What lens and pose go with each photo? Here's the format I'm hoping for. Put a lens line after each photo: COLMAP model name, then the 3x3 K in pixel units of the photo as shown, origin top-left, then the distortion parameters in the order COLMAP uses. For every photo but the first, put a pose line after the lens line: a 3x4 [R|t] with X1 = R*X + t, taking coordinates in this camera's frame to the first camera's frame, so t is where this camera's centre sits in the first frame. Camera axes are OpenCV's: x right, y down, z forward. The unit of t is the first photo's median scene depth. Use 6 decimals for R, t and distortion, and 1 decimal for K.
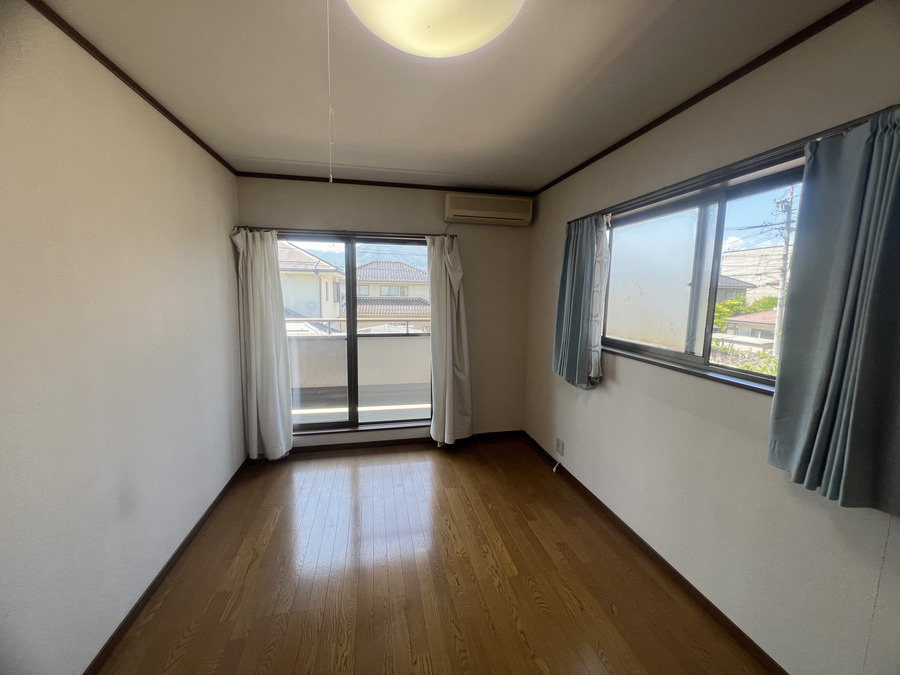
lens RADIAL K [[360.9, 0, 449.1], [0, 360.9, 339.1], [0, 0, 1]] dist [0.000149, -0.000340]
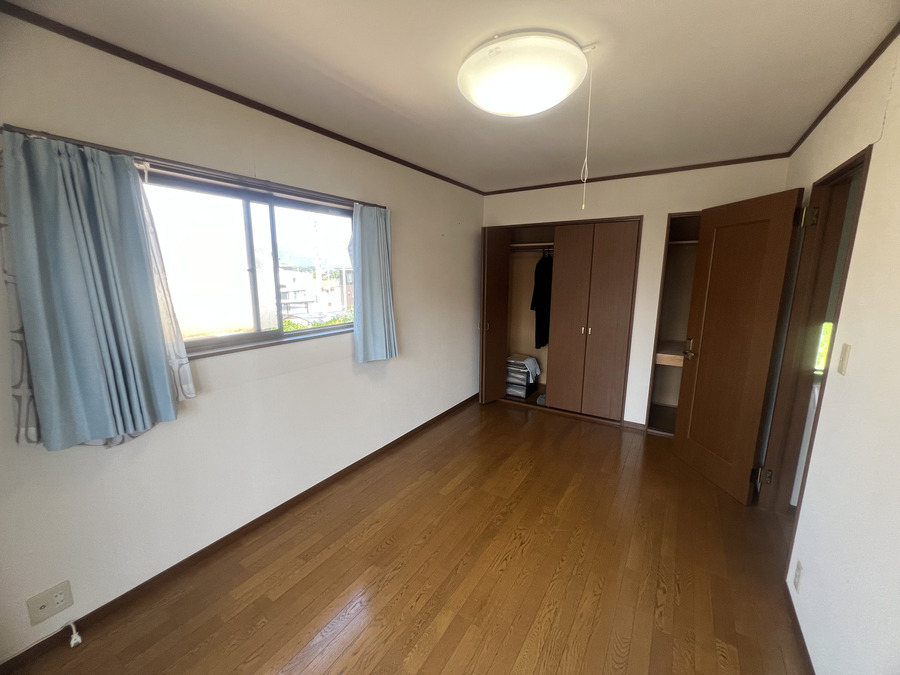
lens RADIAL K [[360.9, 0, 449.1], [0, 360.9, 339.1], [0, 0, 1]] dist [0.000149, -0.000340]
pose [[-0.708455, -0.154053, 0.688738, -0.491141], [0.073223, 0.954575, 0.288833, -0.197690], [-0.701948, 0.255056, -0.664993, 1.202318]]
